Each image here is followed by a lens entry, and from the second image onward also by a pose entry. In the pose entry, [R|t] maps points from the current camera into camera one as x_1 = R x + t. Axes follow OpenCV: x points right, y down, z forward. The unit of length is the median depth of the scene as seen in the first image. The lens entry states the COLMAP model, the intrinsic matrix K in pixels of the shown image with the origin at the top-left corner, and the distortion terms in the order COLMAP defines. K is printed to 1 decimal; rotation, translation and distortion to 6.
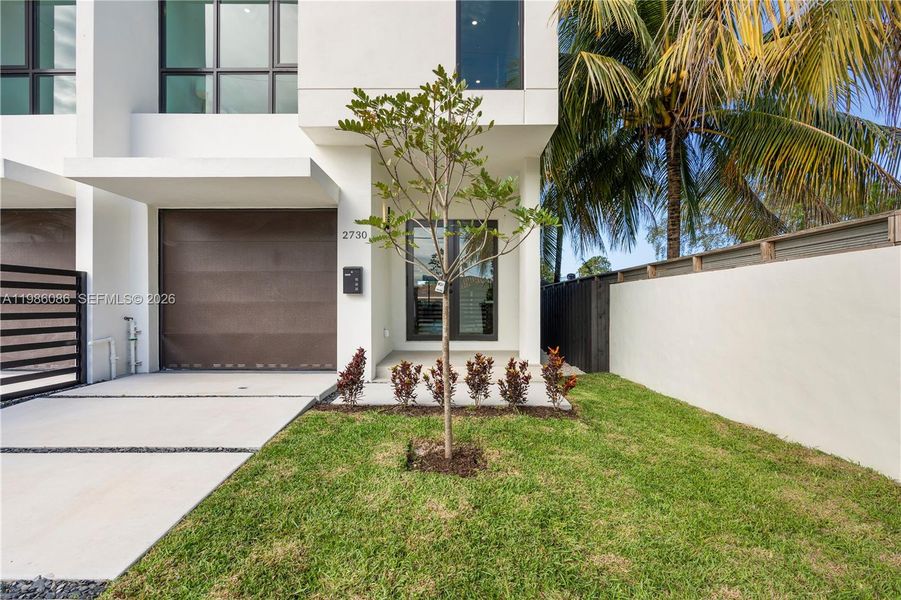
lens RADIAL K [[410.8, 0, 450.2], [0, 410.8, 306.3], [0, 0, 1]] dist [-0.002642, 0.000443]
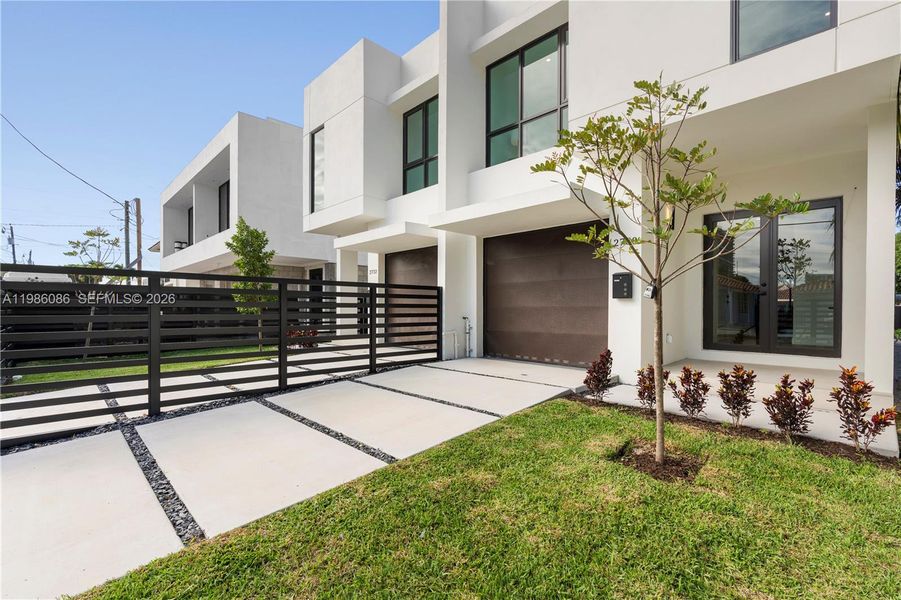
lens RADIAL K [[410.8, 0, 450.2], [0, 410.8, 306.3], [0, 0, 1]] dist [-0.002642, 0.000443]
pose [[0.699621, -0.001365, -0.714513, 0.230121], [-0.005077, 0.999963, -0.006881, -0.001122], [0.714496, 0.008442, 0.699588, -0.045042]]
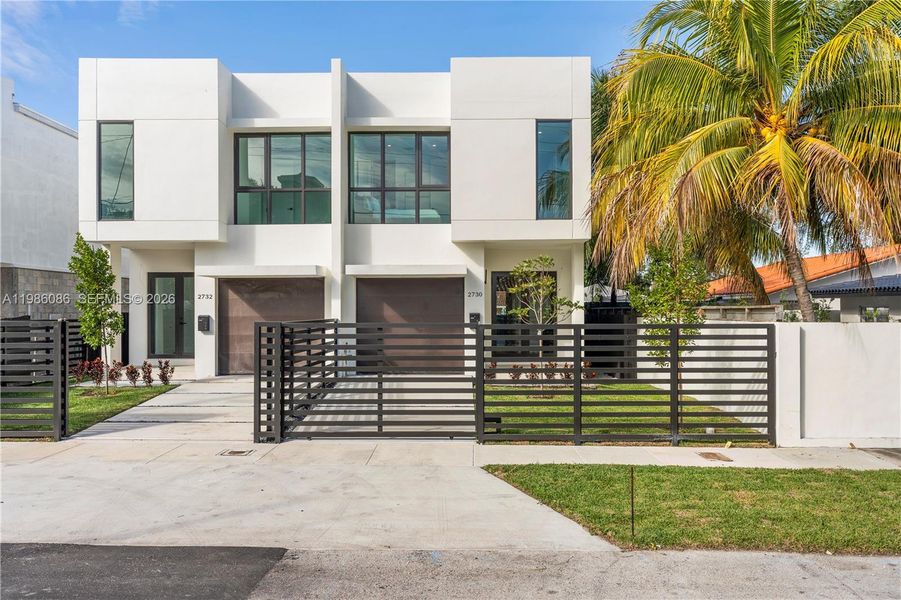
lens RADIAL K [[759.8, 0, 448.6], [0, 759.8, 299.8], [0, 0, 1]] dist [0.001528, 0.001317]
pose [[0.999945, -0.002711, -0.010113, -0.361746], [0.002566, 0.999893, -0.014393, -0.123019], [0.010151, 0.014366, 0.999845, -2.543210]]
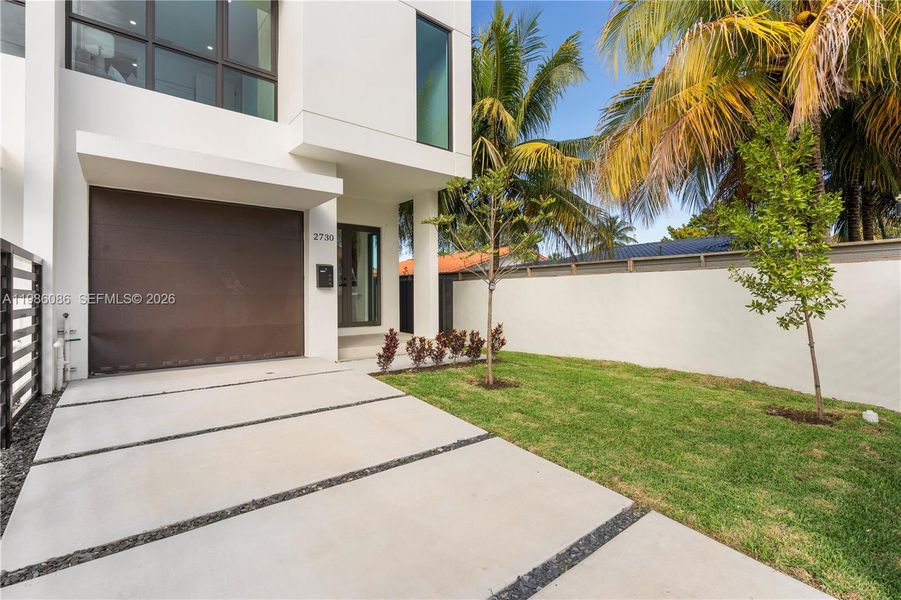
lens RADIAL K [[414.1, 0, 455.8], [0, 414.1, 291.9], [0, 0, 1]] dist [-0.004012, -0.000032]
pose [[0.770339, 0.001983, 0.637631, -0.810624], [0.006551, 0.999918, -0.011024, -0.002565], [-0.637600, 0.012669, 0.770263, -0.168701]]
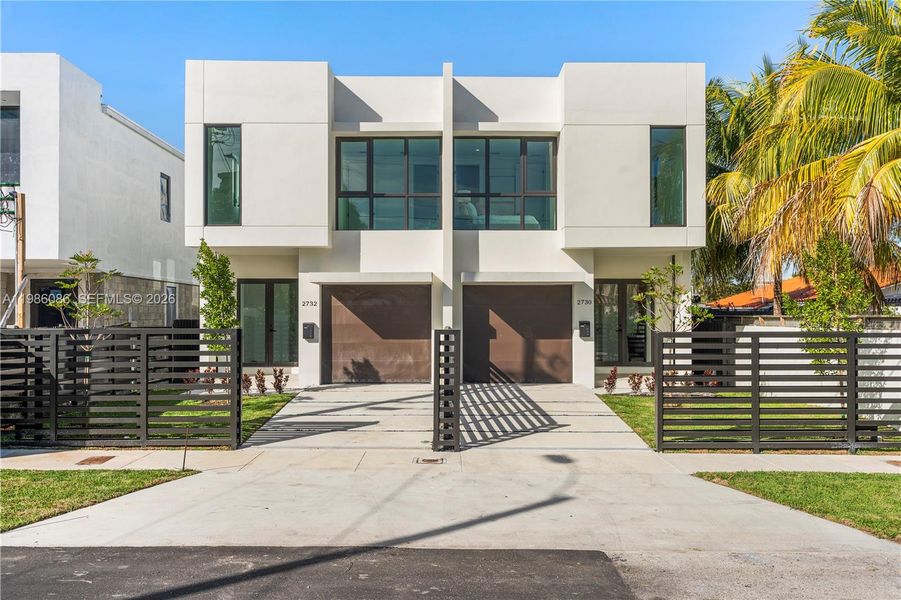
lens RADIAL K [[792.1, 0, 450.5], [0, 792.1, 300.0], [0, 0, 1]] dist [0.008653, -0.001317]
pose [[0.999965, 0.000023, 0.008352, -0.947800], [0.000169, 0.999736, -0.022979, -0.125106], [-0.008350, 0.022980, 0.999701, -2.642613]]
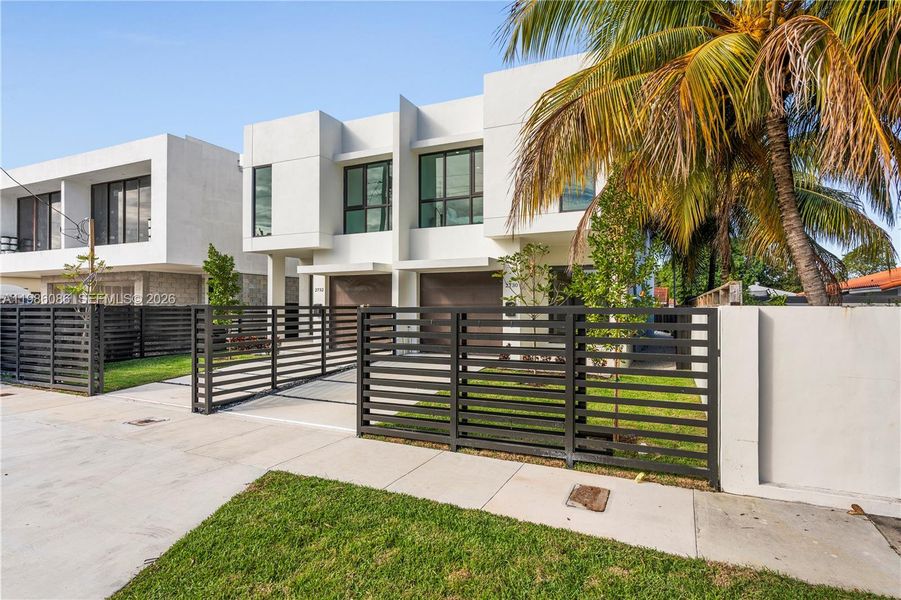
lens RADIAL K [[483.0, 0, 450.5], [0, 483.0, 300.0], [0, 0, 1]] dist [-0.003458, -0.000362]
pose [[0.906736, -0.004778, -0.421673, 0.532577], [-0.001578, 0.999890, -0.014723, -0.082183], [0.421697, 0.014015, 0.906629, -1.348477]]
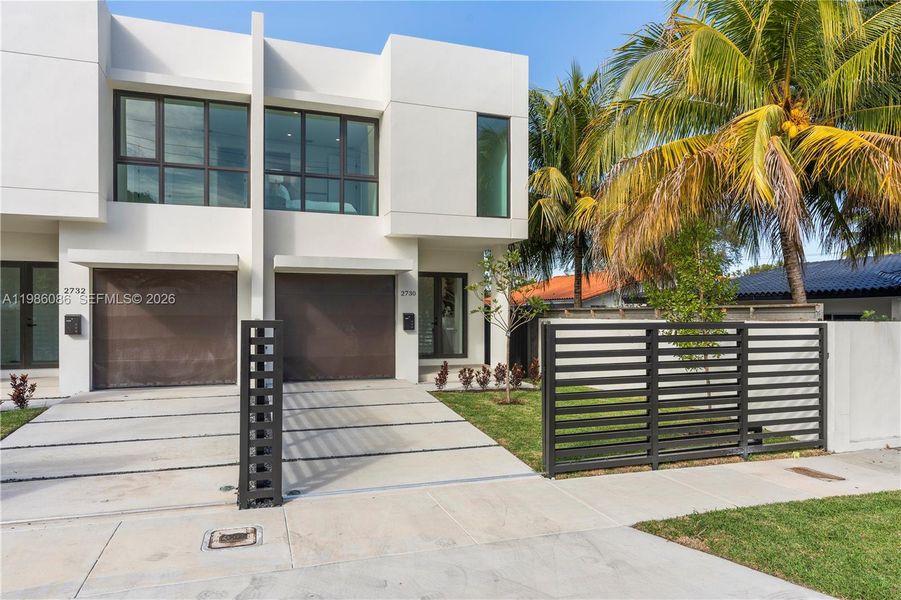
lens RADIAL K [[585.4, 0, 456.4], [0, 585.4, 314.3], [0, 0, 1]] dist [-0.000854, -0.000444]
pose [[0.942314, 0.001415, 0.334726, -0.963708], [-0.000785, 0.999998, -0.002018, -0.100850], [-0.334729, 0.001638, 0.942313, -1.439836]]
